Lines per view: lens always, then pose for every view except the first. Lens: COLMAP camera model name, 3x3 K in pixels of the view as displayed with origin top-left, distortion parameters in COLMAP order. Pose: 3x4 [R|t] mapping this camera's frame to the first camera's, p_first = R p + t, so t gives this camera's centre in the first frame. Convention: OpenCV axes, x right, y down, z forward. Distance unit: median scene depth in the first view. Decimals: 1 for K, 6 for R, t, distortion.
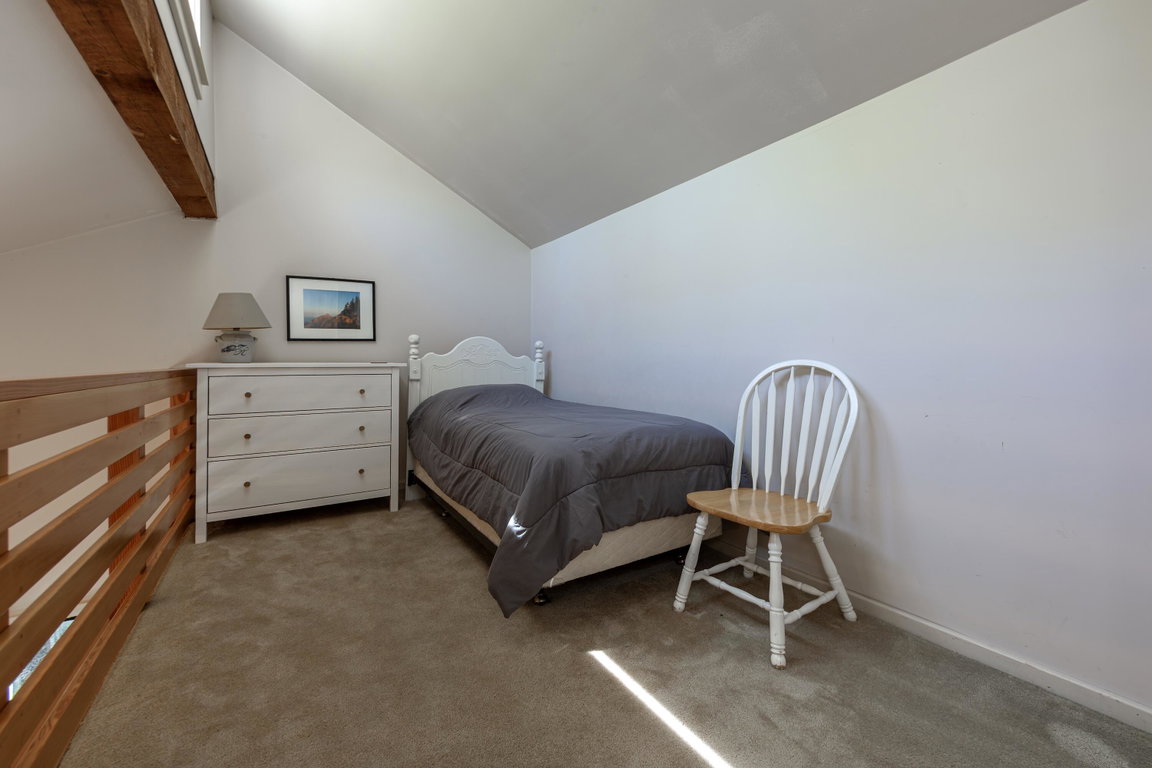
lens RADIAL K [[479.3, 0, 582.2], [0, 479.3, 381.3], [0, 0, 1]] dist [-0.004429, 0.000448]
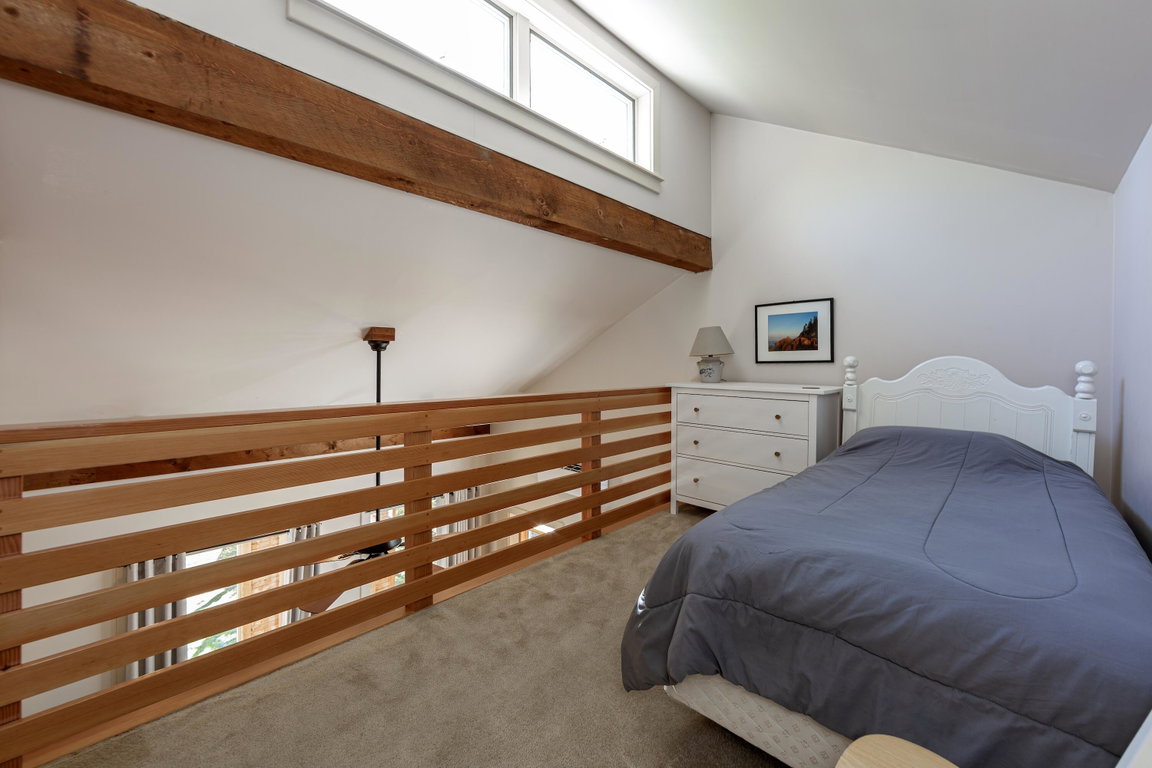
lens RADIAL K [[453.2, 0, 574.1], [0, 453.2, 378.7], [0, 0, 1]] dist [-0.014990, 0.000176]
pose [[0.231937, 0.036035, -0.972063, 0.317985], [-0.044040, 0.998678, 0.026514, -0.058706], [0.971733, 0.036660, 0.233217, 0.344628]]
